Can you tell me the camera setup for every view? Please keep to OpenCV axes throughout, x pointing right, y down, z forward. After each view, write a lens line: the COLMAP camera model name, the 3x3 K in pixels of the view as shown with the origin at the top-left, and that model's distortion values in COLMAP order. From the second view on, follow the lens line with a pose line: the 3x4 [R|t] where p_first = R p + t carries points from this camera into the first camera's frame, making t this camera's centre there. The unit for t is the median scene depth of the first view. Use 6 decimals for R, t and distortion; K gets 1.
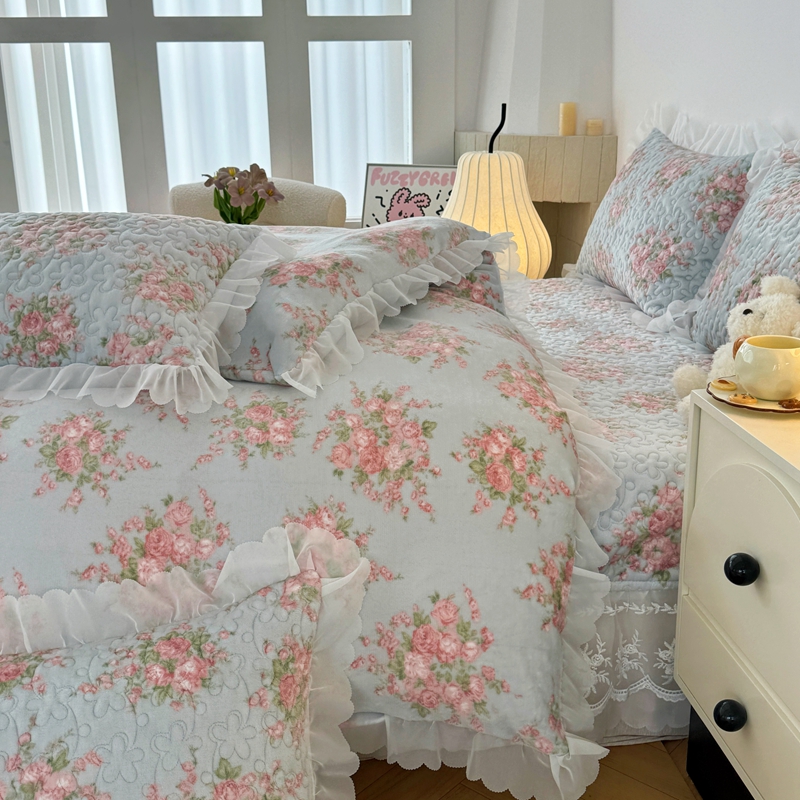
lens RADIAL K [[1047.2, 0, 418.7], [0, 1047.2, 428.6], [0, 0, 1]] dist [0.078848, 0.000000]
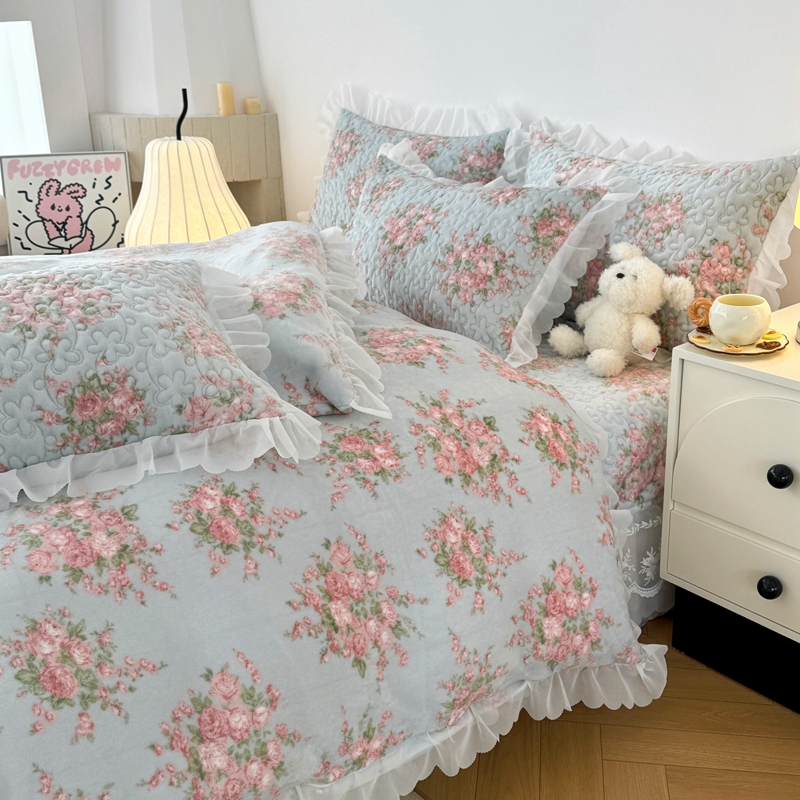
lens RADIAL K [[1047.2, 0, 426.0], [0, 1047.2, 406.1], [0, 0, 1]] dist [0.078848, 0.000000]
pose [[0.837822, -0.209050, 0.504334, -0.539439], [0.190159, 0.977679, 0.089353, -0.116045], [-0.511755, 0.021042, 0.858873, 0.067641]]
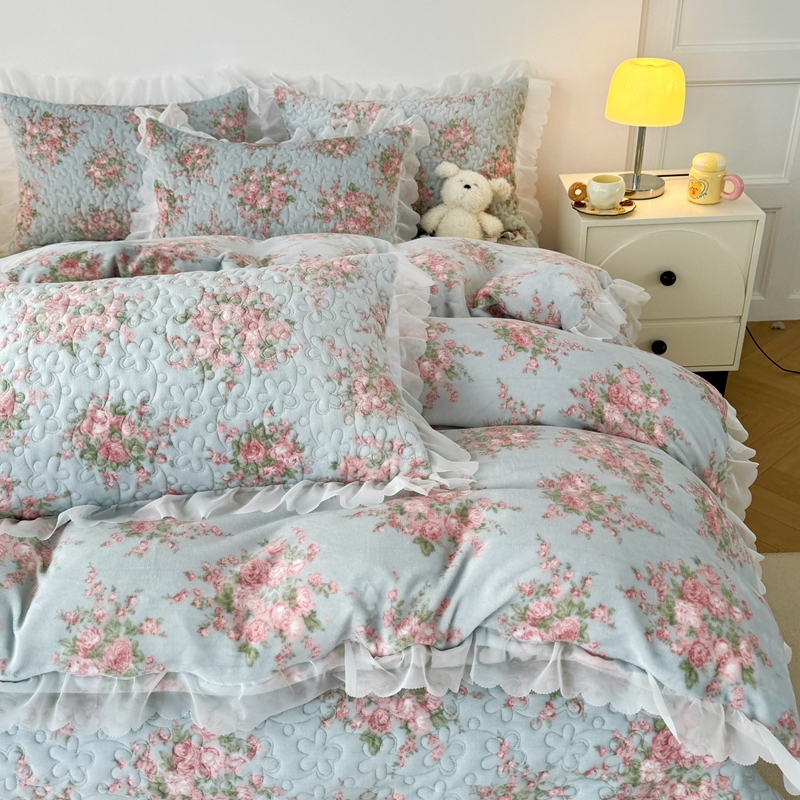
lens RADIAL K [[919.1, 0, 382.8], [0, 919.1, 395.3], [0, 0, 1]] dist [0.028612, 0.000000]
pose [[0.130678, -0.487401, 0.863344, -1.127574], [0.346383, 0.838380, 0.420878, -0.495371], [-0.928947, 0.244048, 0.278386, 0.814318]]
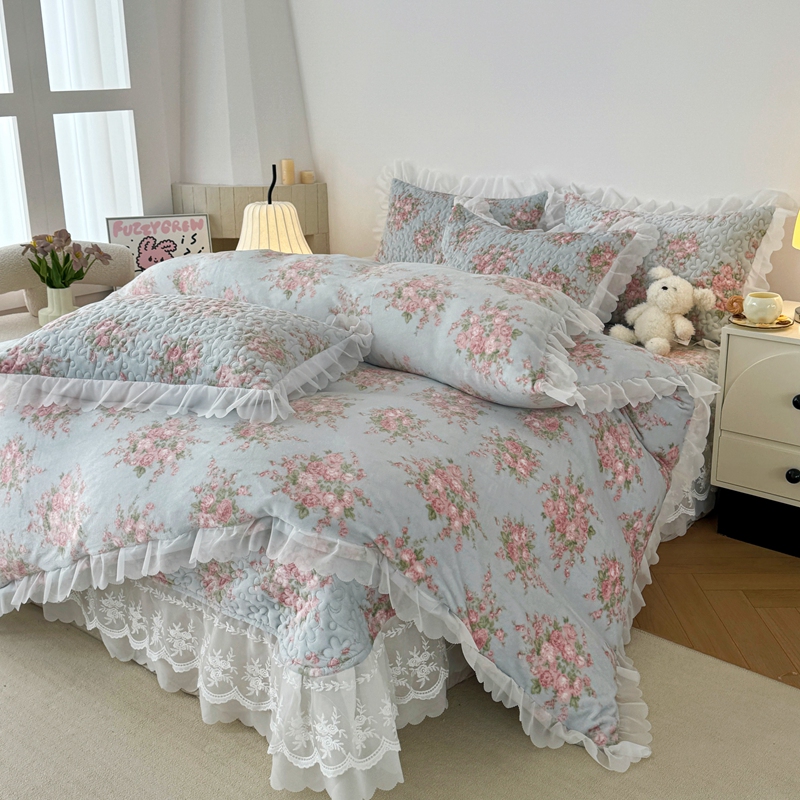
lens RADIAL K [[1047.2, 0, 409.1], [0, 1047.2, 400.1], [0, 0, 1]] dist [0.078848, 0.000000]
pose [[0.750941, -0.195985, 0.630616, -1.204515], [0.216180, 0.975285, 0.045674, -0.099676], [-0.623982, 0.102028, 0.774750, -0.104530]]
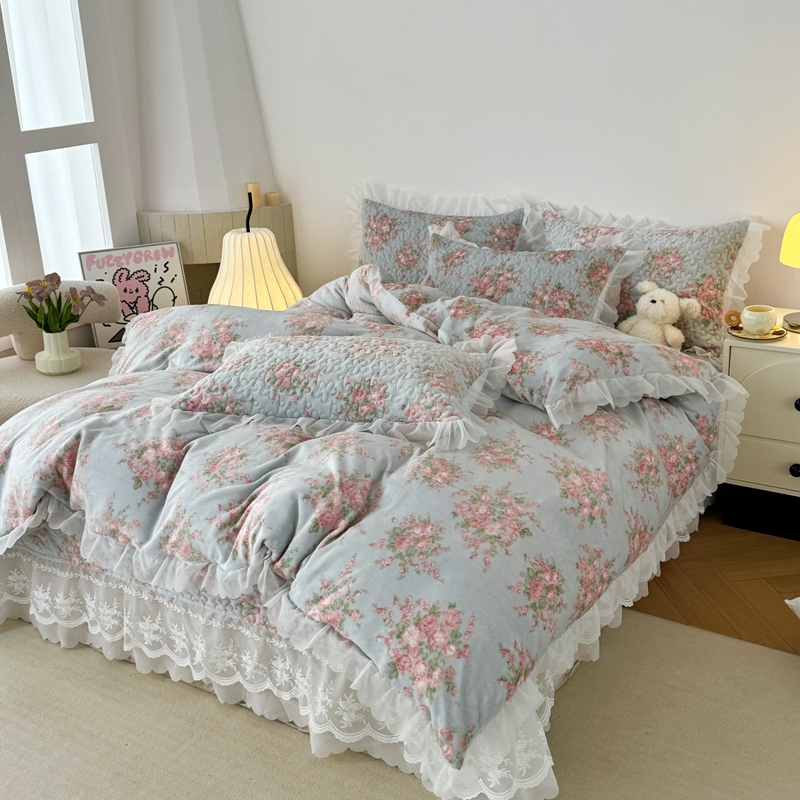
lens RADIAL K [[1047.2, 0, 398.8], [0, 1047.2, 406.0], [0, 0, 1]] dist [0.078848, 0.000000]
pose [[0.651150, -0.272988, 0.708154, -1.451089], [0.277912, 0.954028, 0.112229, -0.280192], [-0.706236, 0.123727, 0.697082, 0.002489]]
